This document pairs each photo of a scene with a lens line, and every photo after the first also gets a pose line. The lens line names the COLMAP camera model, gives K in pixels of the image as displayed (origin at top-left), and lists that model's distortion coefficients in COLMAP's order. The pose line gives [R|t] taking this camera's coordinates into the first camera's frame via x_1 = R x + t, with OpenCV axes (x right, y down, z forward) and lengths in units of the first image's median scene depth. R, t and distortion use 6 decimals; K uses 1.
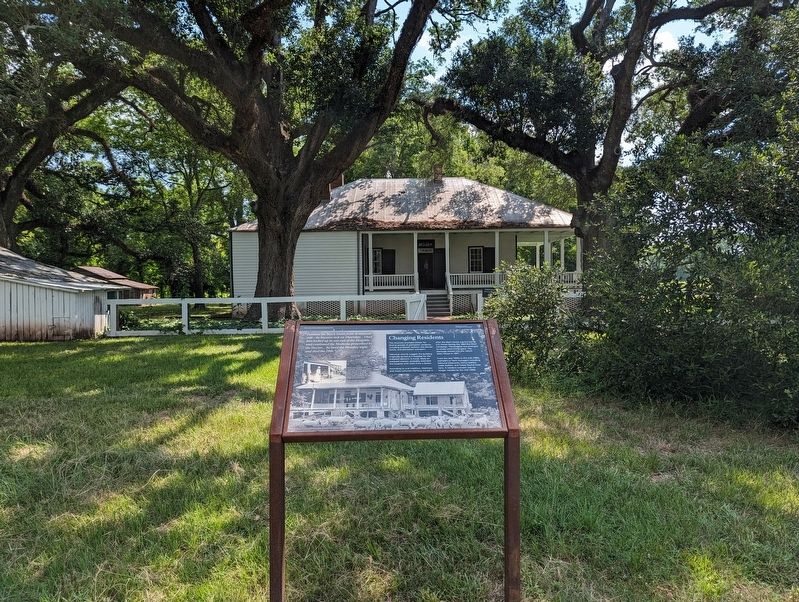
lens RADIAL K [[567.8, 0, 399.3], [0, 567.8, 301.9], [0, 0, 1]] dist [0.058014, -0.047895]
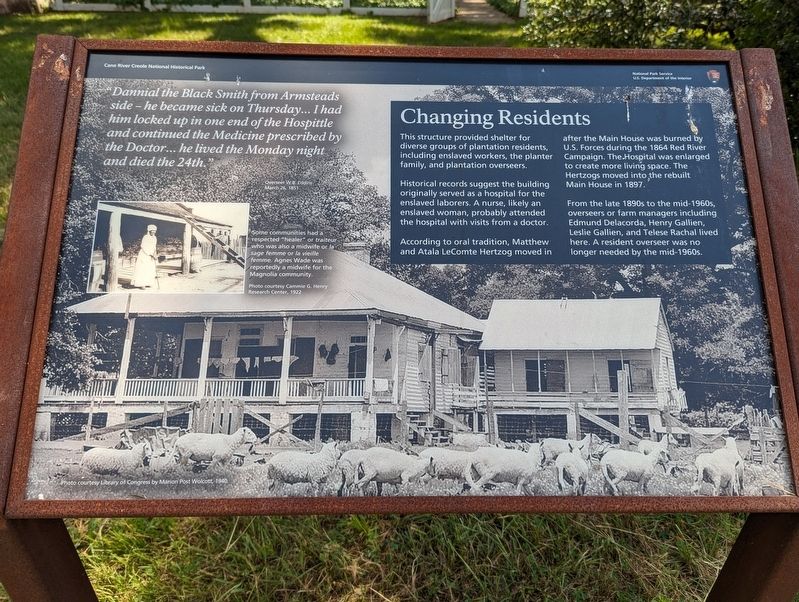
lens RADIAL K [[567.8, 0, 396.5], [0, 567.8, 302.2], [0, 0, 1]] dist [0.058014, -0.047895]
pose [[0.999363, 0.035038, -0.006787, -0.016306], [-0.027076, 0.868229, 0.495424, 0.002046], [0.023251, -0.494925, 0.868625, 0.755107]]
